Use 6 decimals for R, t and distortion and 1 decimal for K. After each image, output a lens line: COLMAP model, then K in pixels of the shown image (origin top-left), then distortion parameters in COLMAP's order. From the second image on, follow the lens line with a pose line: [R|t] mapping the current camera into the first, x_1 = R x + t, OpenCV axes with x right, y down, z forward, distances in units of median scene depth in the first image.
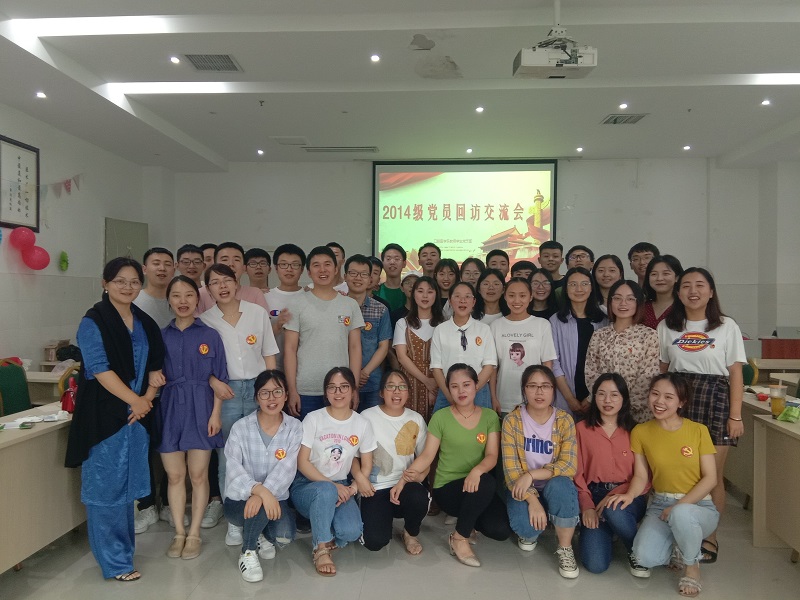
lens RADIAL K [[648.1, 0, 398.0], [0, 648.1, 297.2], [0, 0, 1]] dist [-0.000591, -0.031826]
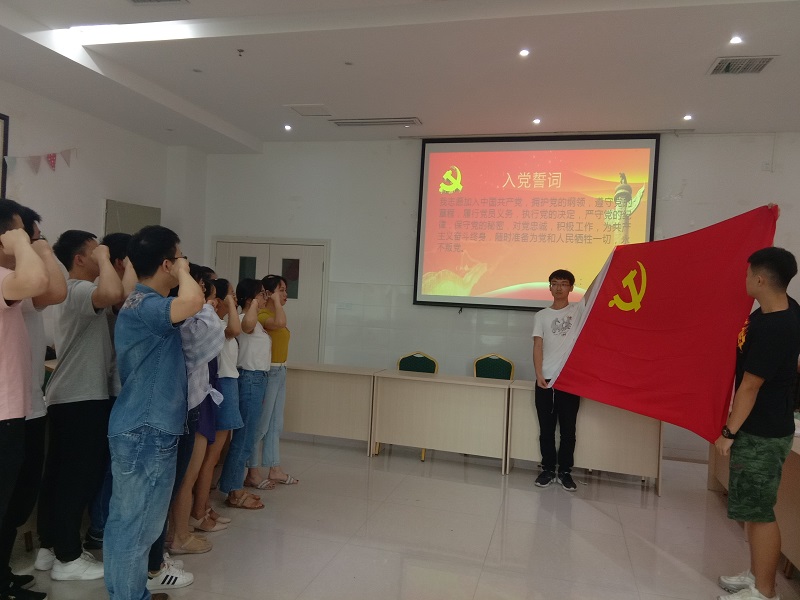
lens RADIAL K [[648.1, 0, 394.7], [0, 648.1, 302.0], [0, 0, 1]] dist [-0.000591, -0.031826]
pose [[0.974292, 0.042389, -0.221264, 0.128901], [-0.044439, 0.999003, -0.004292, 0.004040], [0.220862, 0.014014, 0.975204, 0.203195]]
